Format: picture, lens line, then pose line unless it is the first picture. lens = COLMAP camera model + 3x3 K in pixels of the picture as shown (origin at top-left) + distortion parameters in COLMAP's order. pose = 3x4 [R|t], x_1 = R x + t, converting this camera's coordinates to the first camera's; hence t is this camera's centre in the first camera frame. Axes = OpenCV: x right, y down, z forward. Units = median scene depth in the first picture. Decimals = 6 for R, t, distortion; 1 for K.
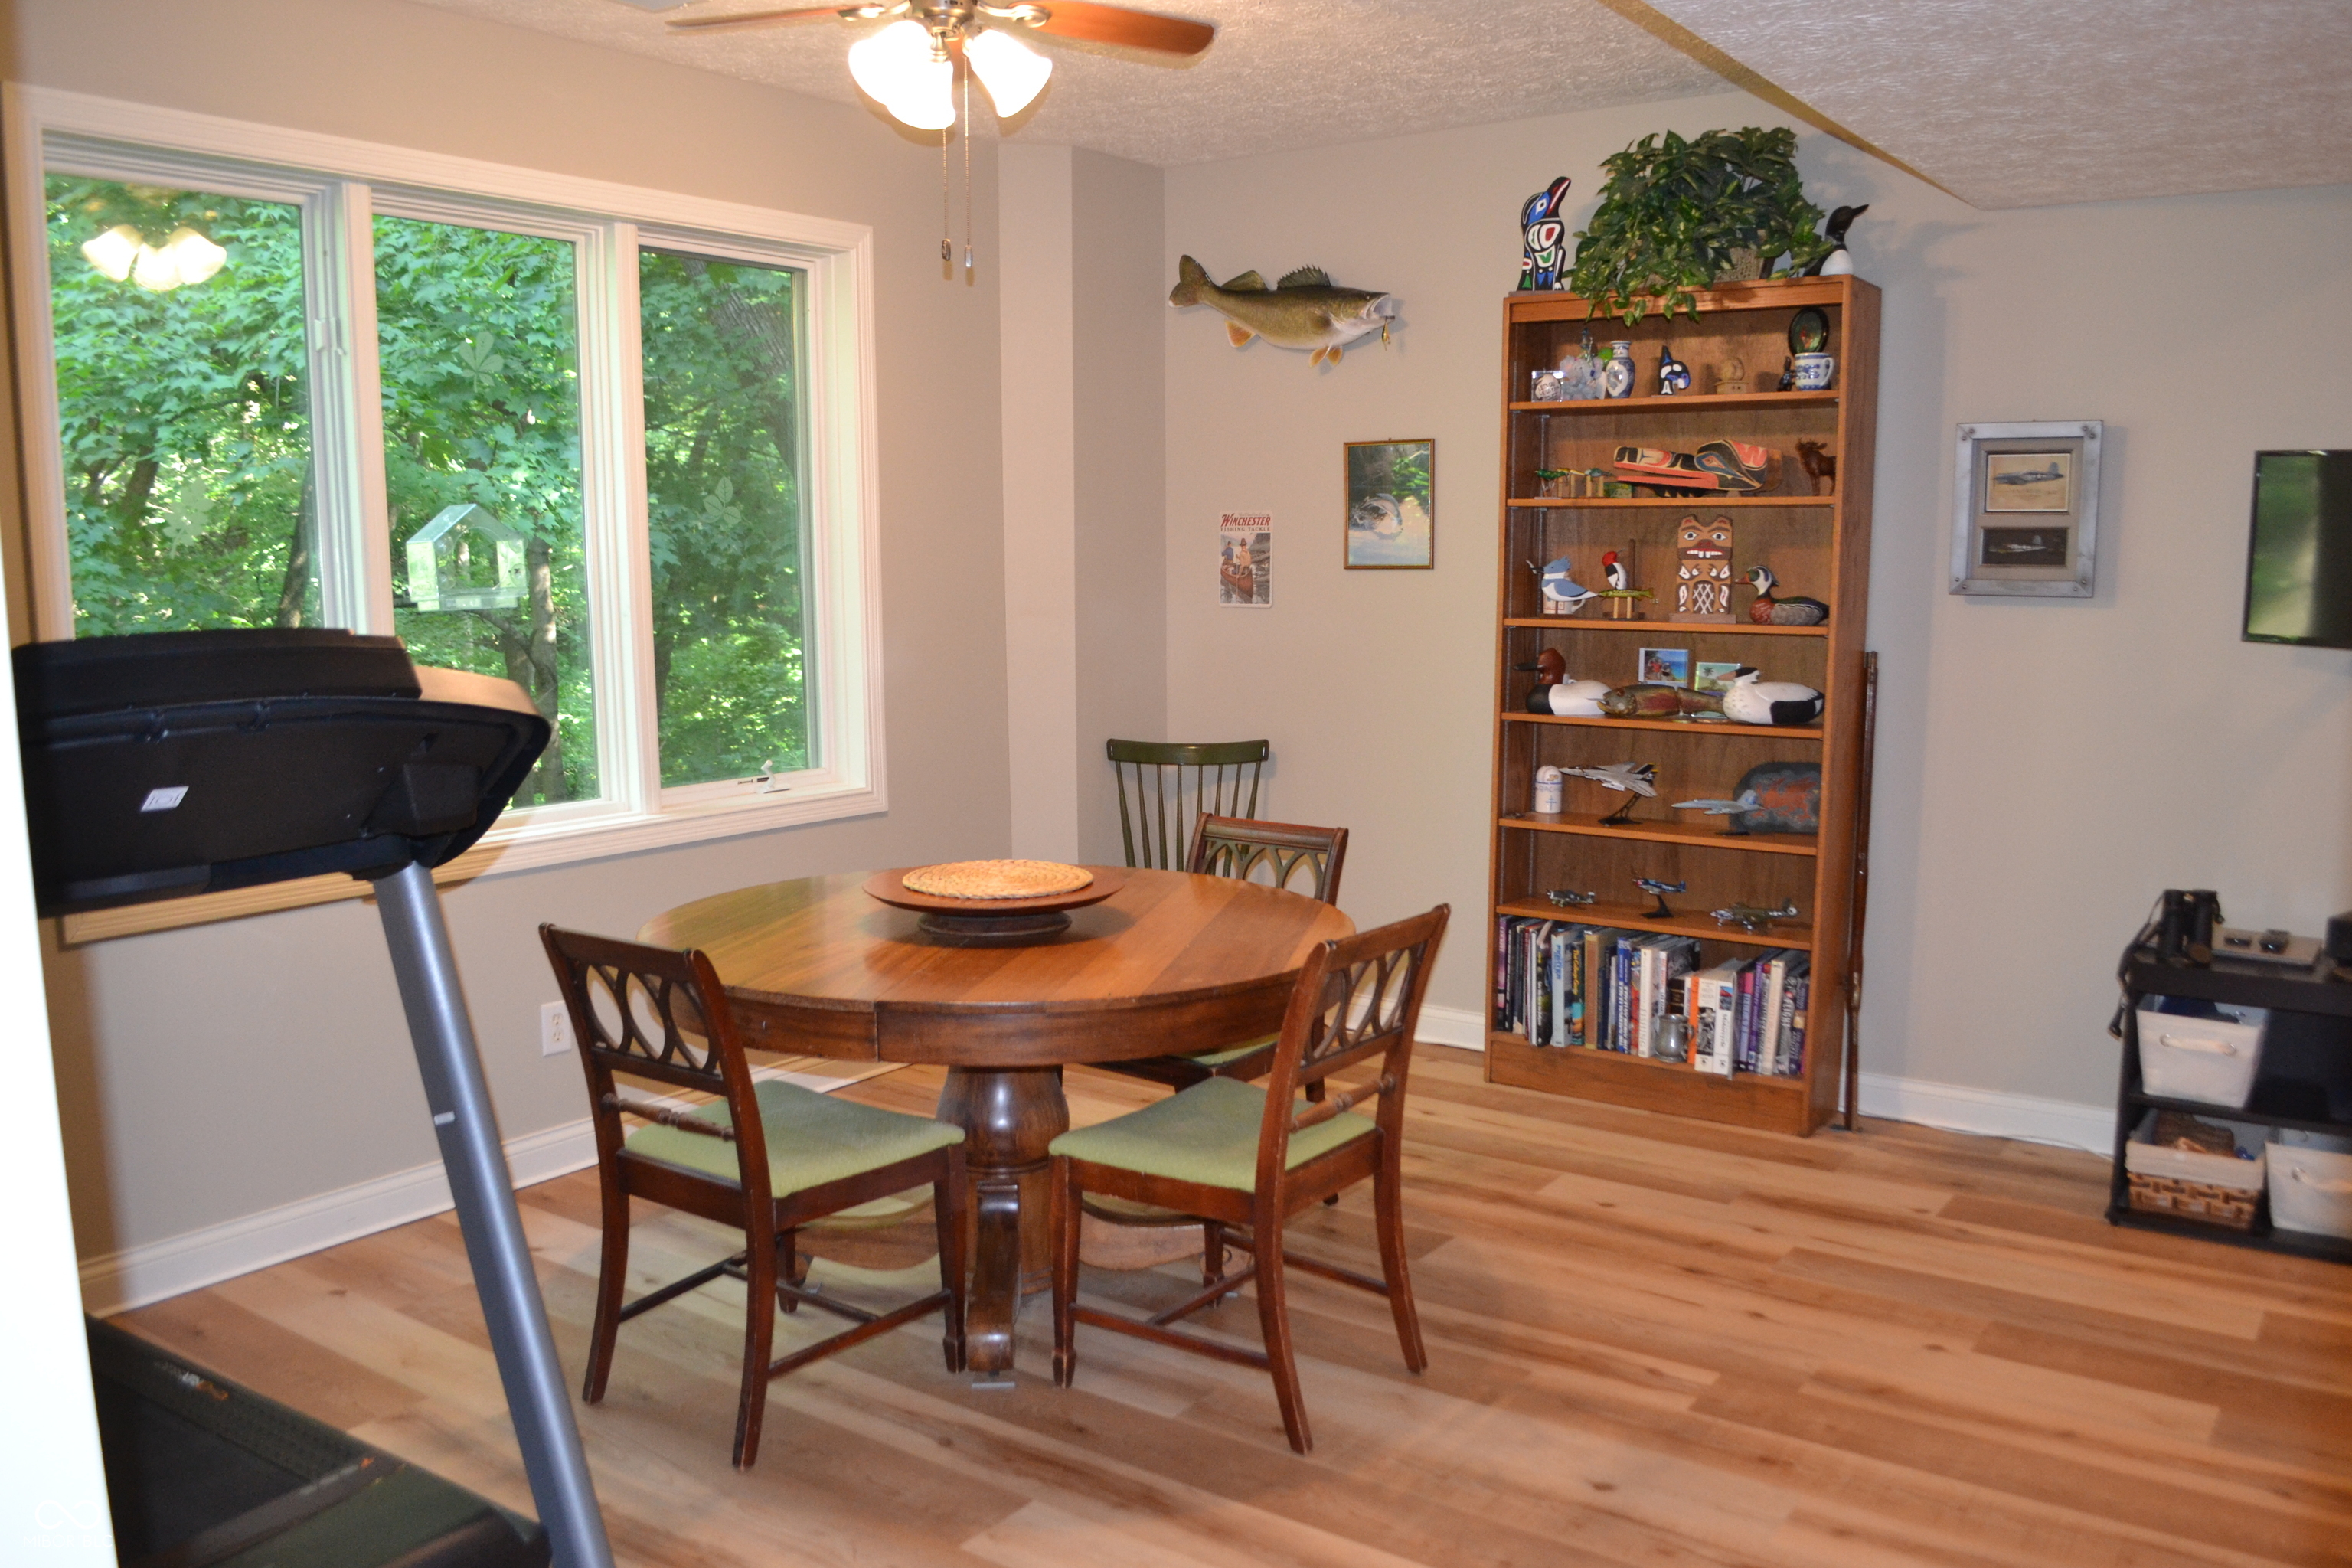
lens RADIAL K [[1894.8, 0, 1171.4], [0, 1894.8, 784.3], [0, 0, 1]] dist [-0.077171, 0.007894]
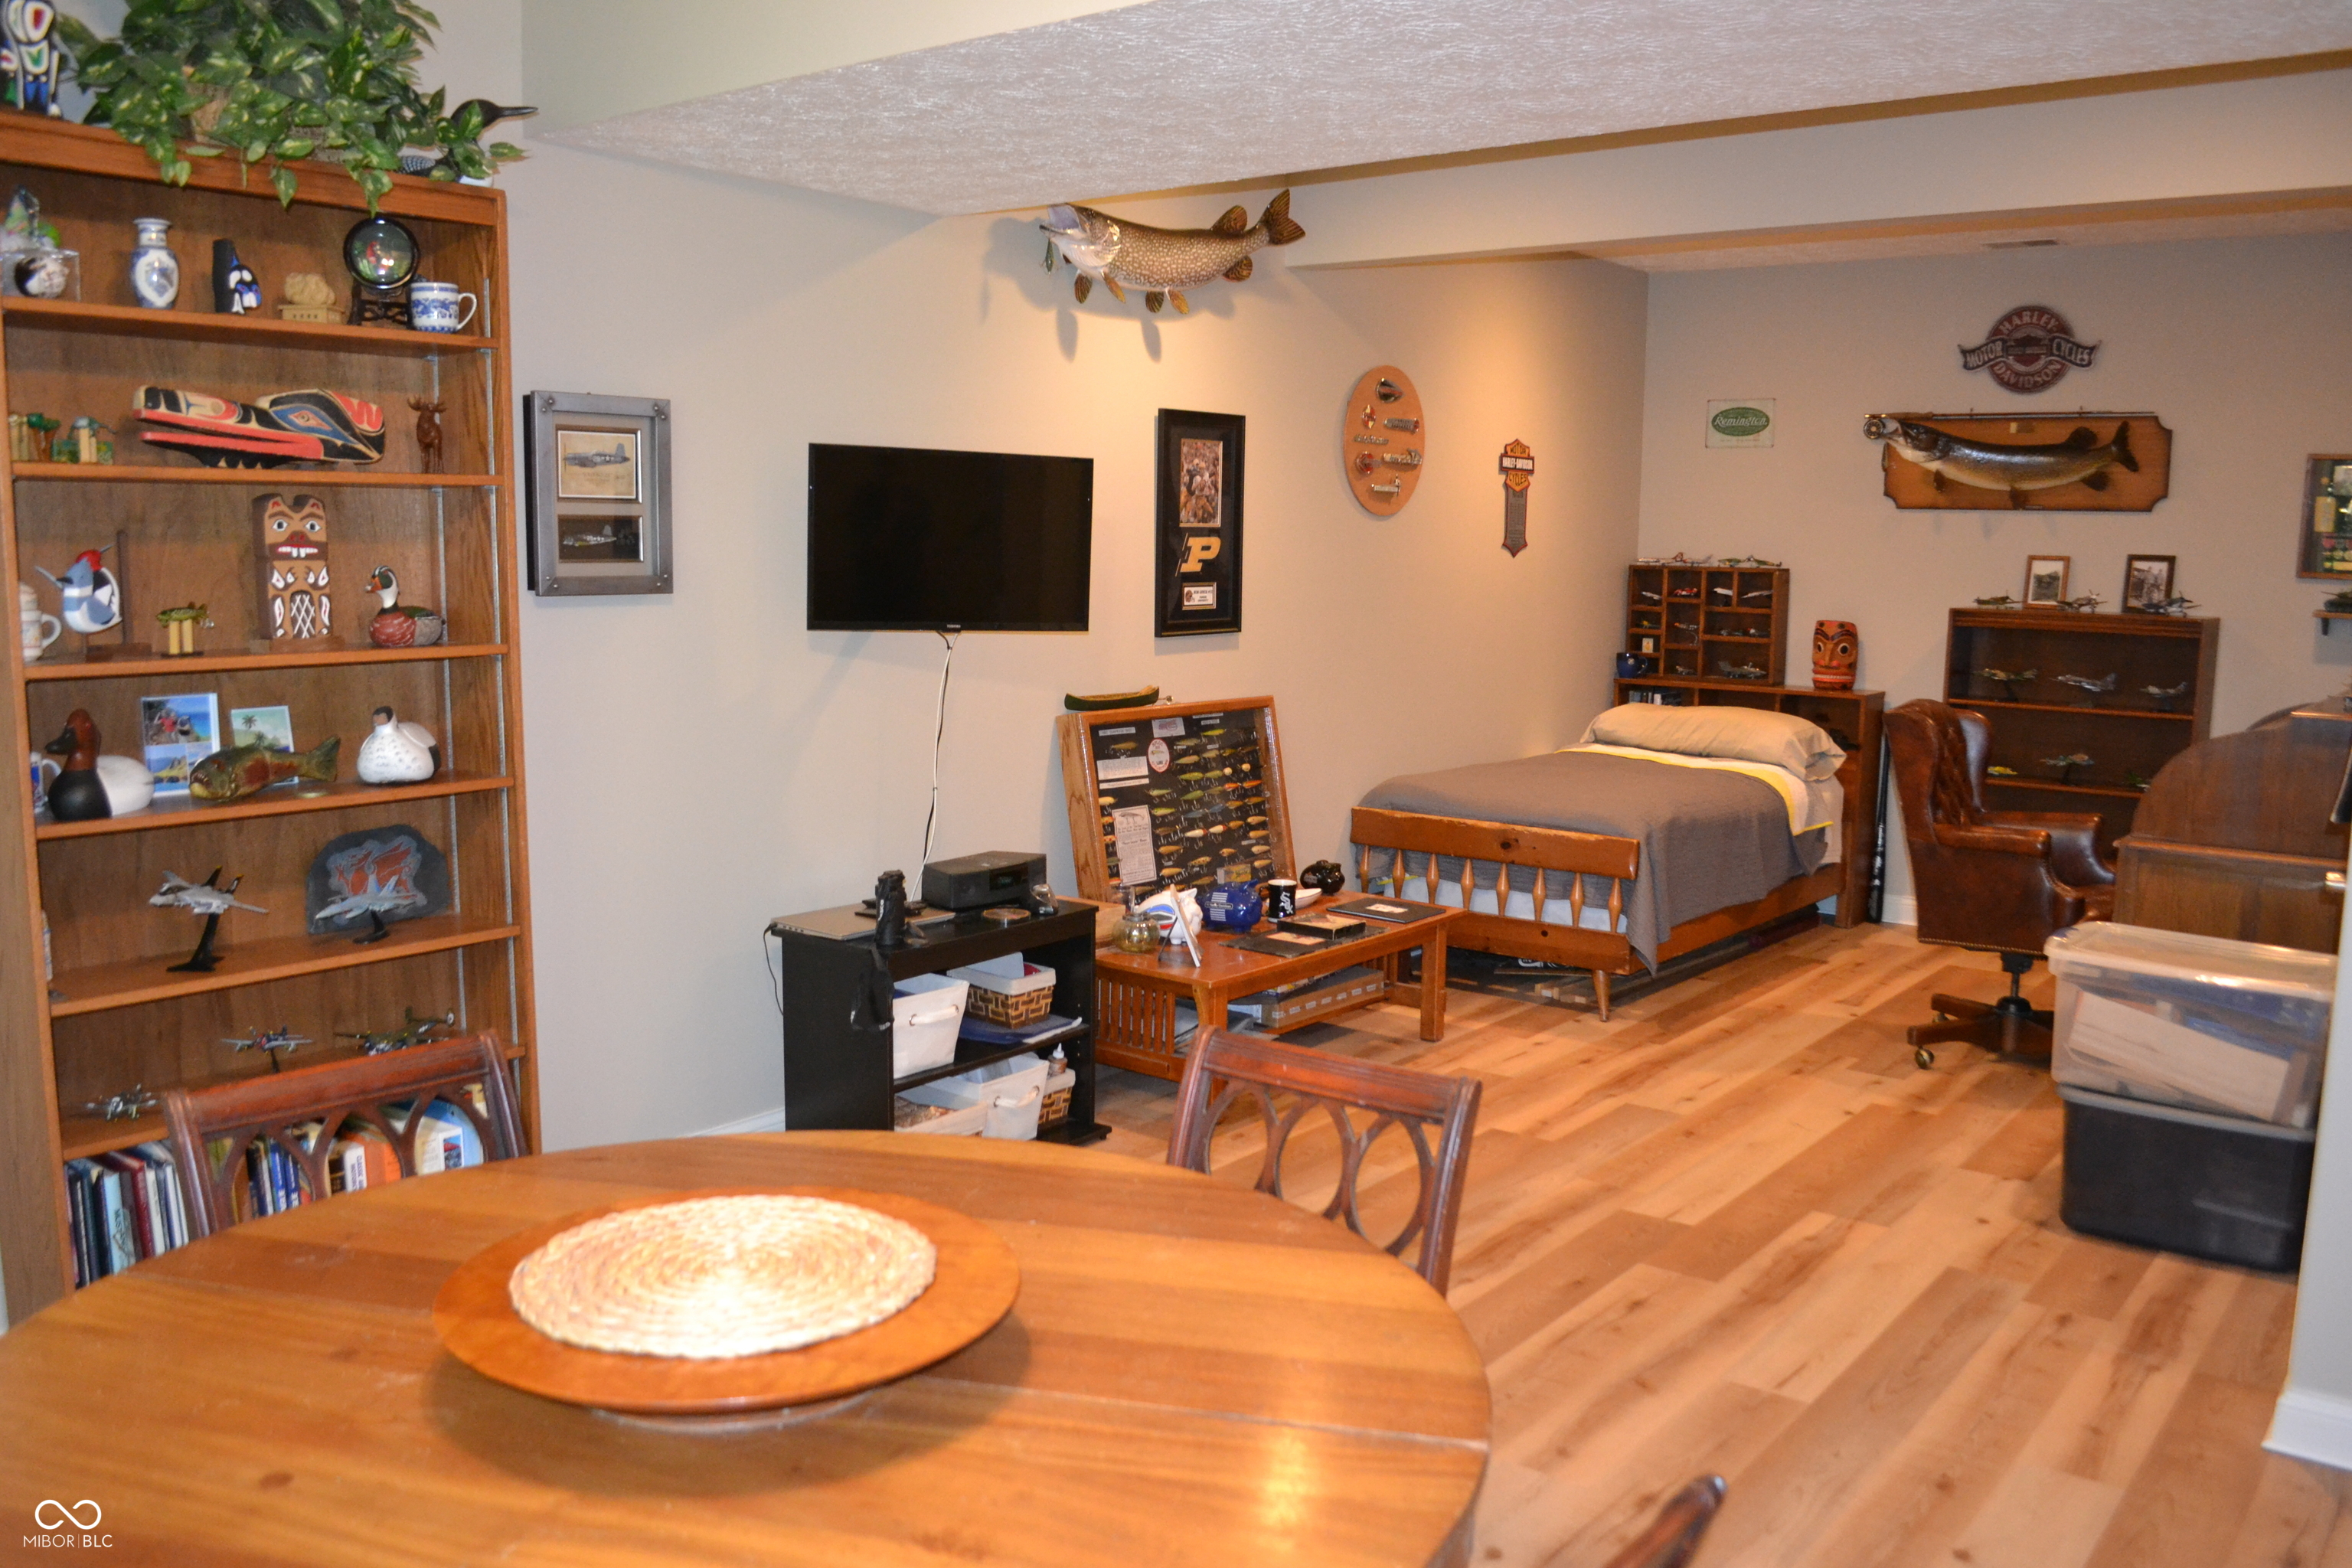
lens RADIAL K [[1894.8, 0, 1187.3], [0, 1894.8, 805.1], [0, 0, 1]] dist [-0.077171, 0.007894]
pose [[0.039263, -0.135983, 0.989933, -0.391178], [0.119246, 0.984254, 0.130474, -0.079807], [-0.992088, 0.112923, 0.054860, 0.639182]]
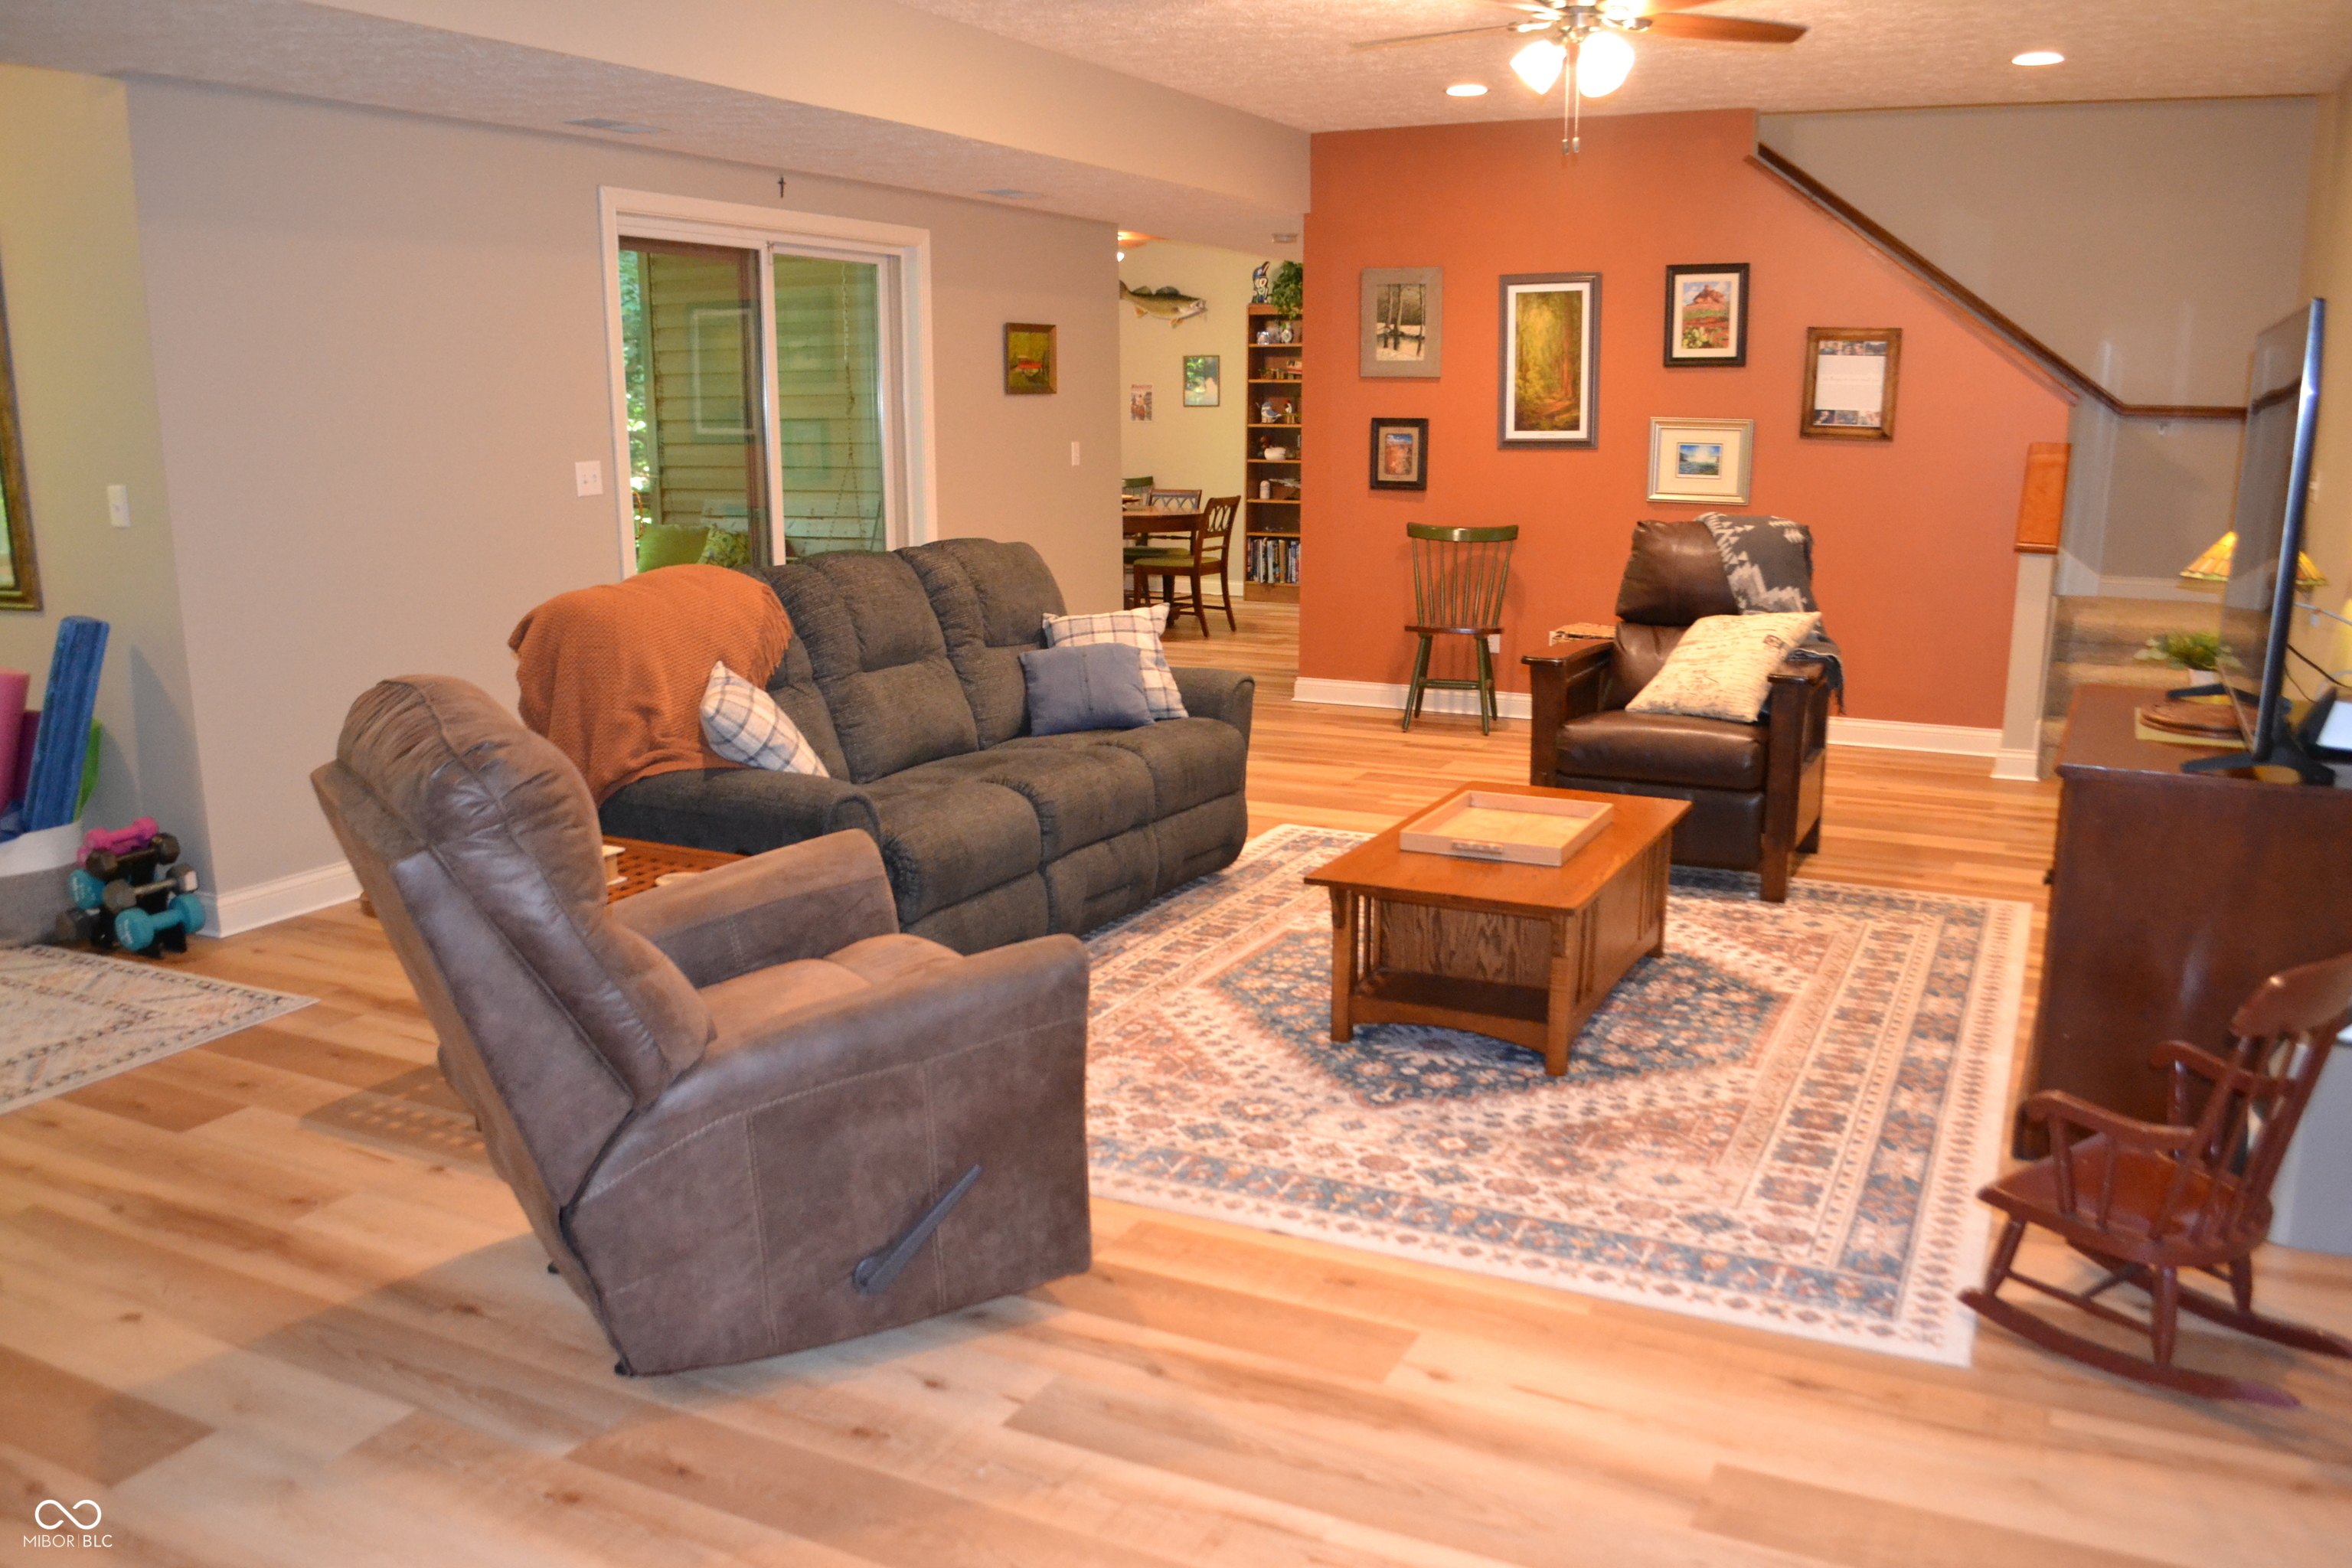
lens RADIAL K [[1894.8, 0, 1190.2], [0, 1894.8, 791.4], [0, 0, 1]] dist [-0.077171, 0.007894]
pose [[0.986559, -0.031412, 0.160359, -0.372933], [0.019774, 0.997087, 0.073662, 0.248001], [-0.162206, -0.069501, 0.984306, -1.767106]]
